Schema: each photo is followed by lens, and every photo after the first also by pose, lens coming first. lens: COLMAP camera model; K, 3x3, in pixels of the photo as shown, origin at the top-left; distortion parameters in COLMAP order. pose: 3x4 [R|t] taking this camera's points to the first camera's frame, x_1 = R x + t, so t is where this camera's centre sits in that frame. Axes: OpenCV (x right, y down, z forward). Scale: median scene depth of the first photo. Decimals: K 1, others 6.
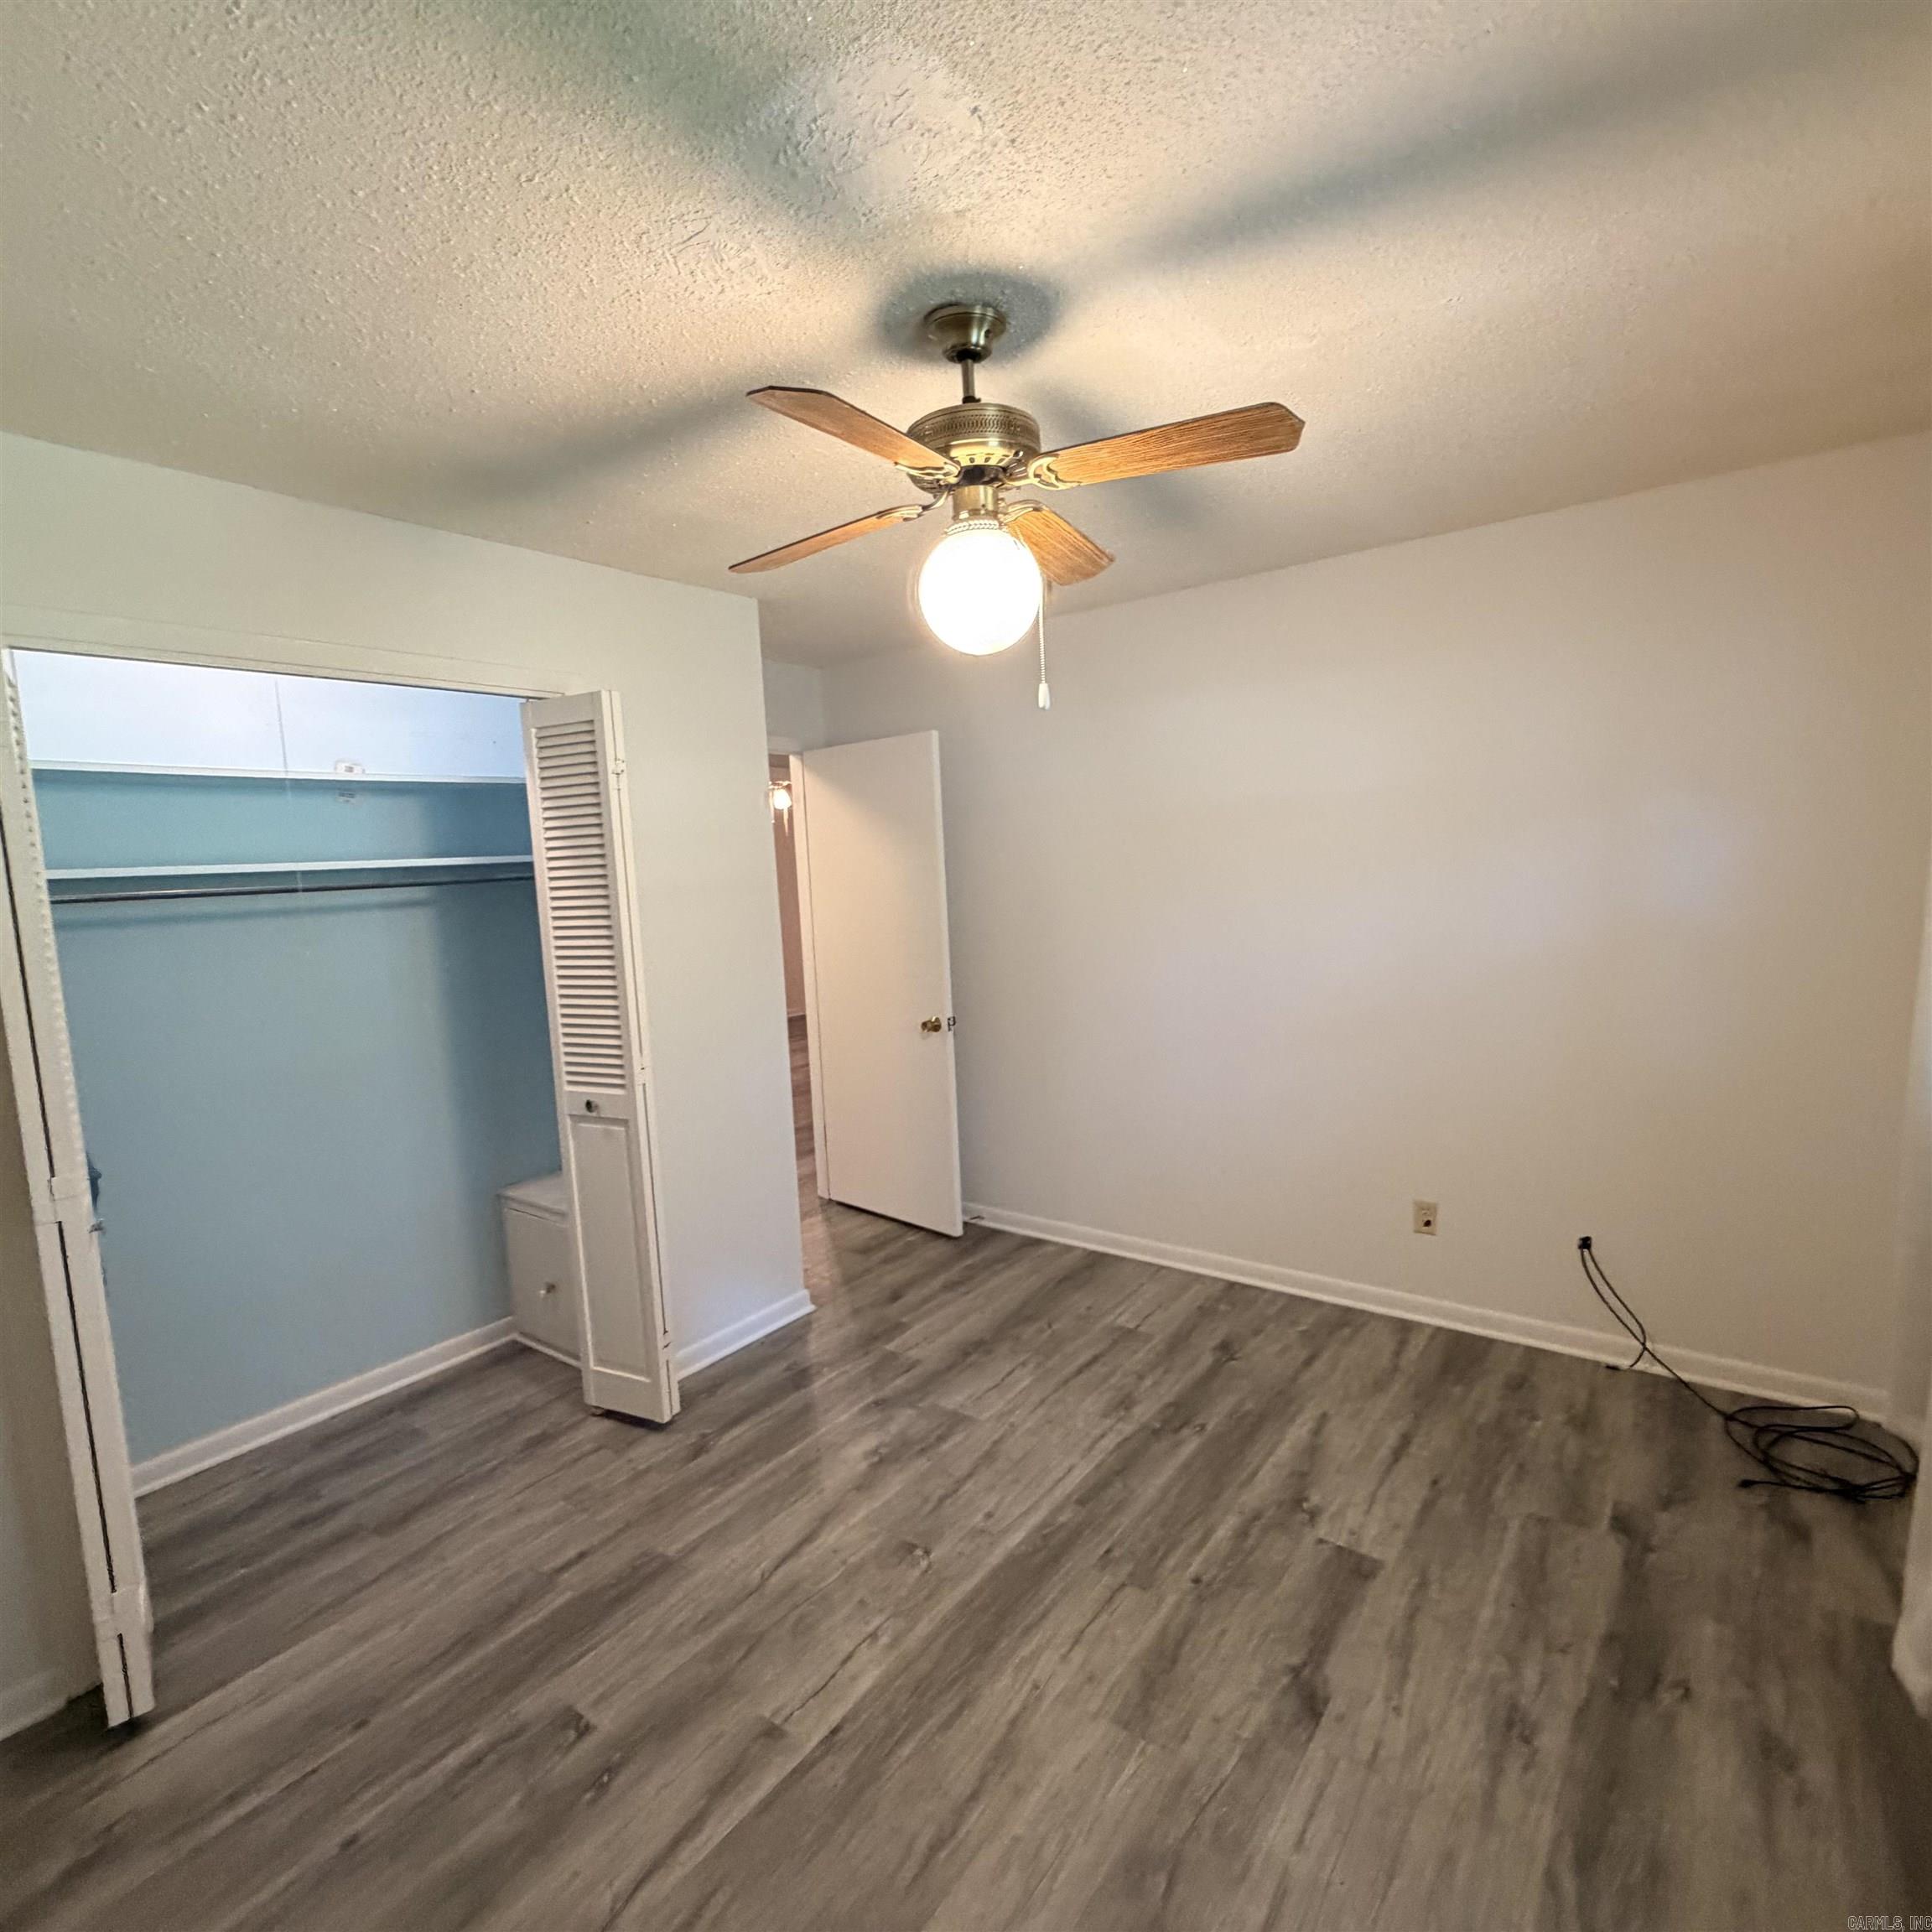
lens RADIAL K [[1025.3, 0, 955.2], [0, 1025.3, 973.7], [0, 0, 1]] dist [-0.000485, -0.000873]
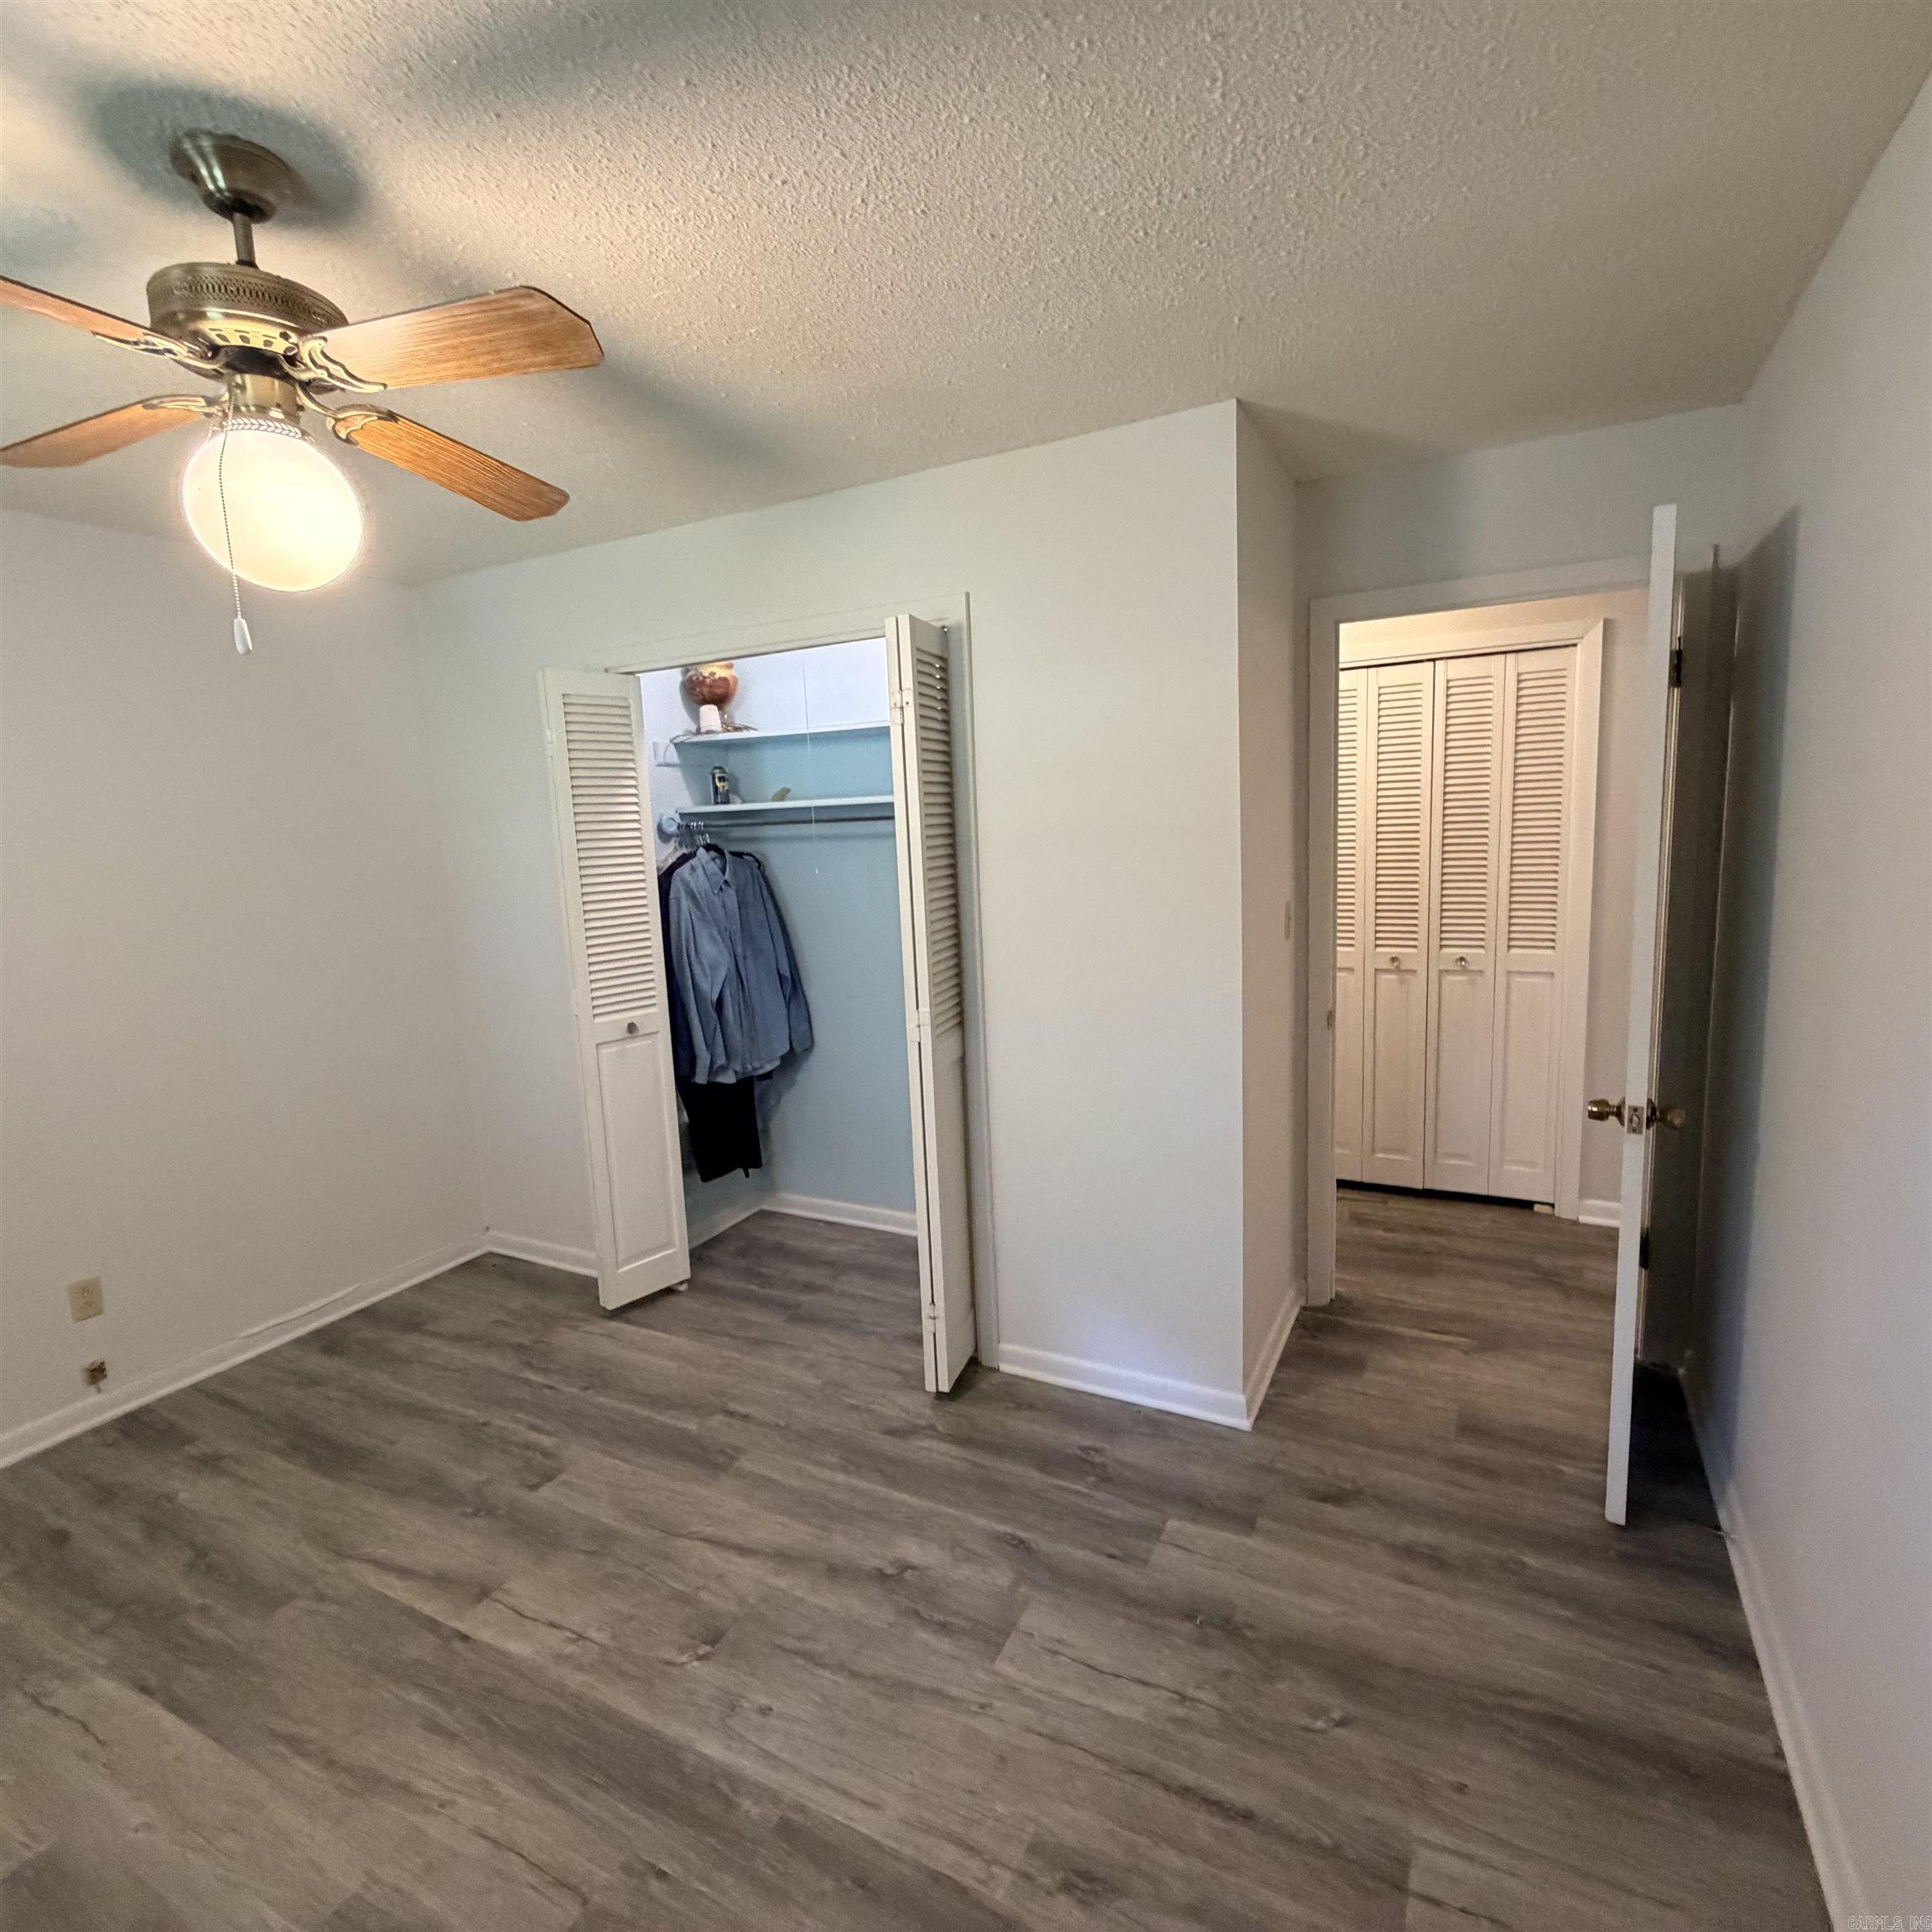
lens RADIAL K [[1025.3, 0, 967.8], [0, 1025.3, 969.7], [0, 0, 1]] dist [-0.000485, -0.000873]
pose [[0.166788, 0.183645, -0.968740, 0.671933], [-0.074379, 0.982046, 0.173362, -0.137027], [0.983183, 0.043139, 0.177452, 0.979955]]
